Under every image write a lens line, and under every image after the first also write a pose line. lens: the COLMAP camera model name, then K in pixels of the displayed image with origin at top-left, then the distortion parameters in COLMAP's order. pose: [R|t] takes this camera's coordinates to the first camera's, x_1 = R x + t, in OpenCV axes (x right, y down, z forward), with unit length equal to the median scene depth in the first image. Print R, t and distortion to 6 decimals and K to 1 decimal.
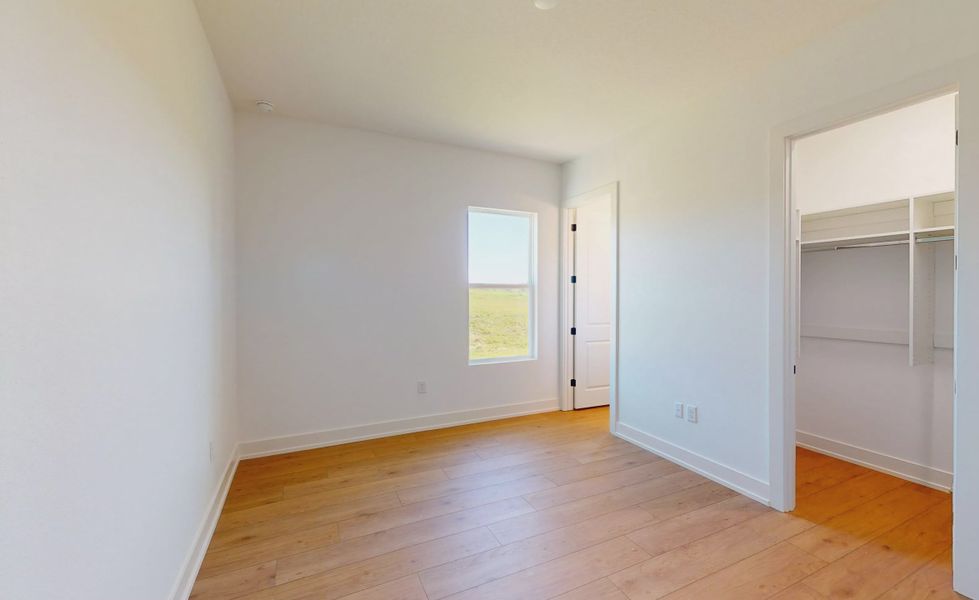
lens RADIAL K [[394.1, 0, 495.2], [0, 394.1, 292.9], [0, 0, 1]] dist [0.002238, -0.000346]
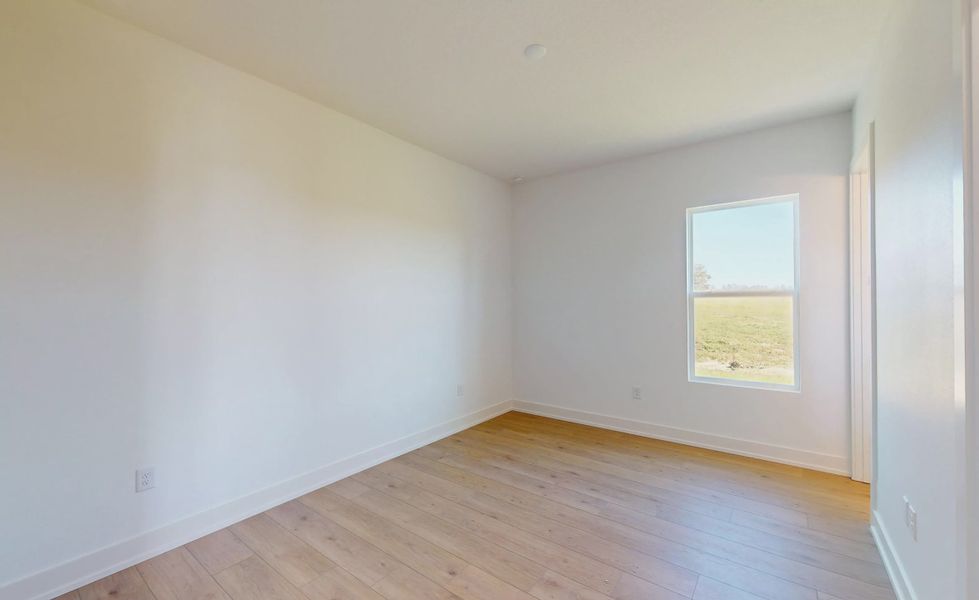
lens RADIAL K [[394.1, 0, 496.4], [0, 394.1, 303.2], [0, 0, 1]] dist [0.002238, -0.000346]
pose [[0.455679, 0.000455, -0.890144, 0.676608], [0.005734, 0.999978, 0.003447, -0.005467], [0.890126, -0.006675, 0.455666, 0.223897]]
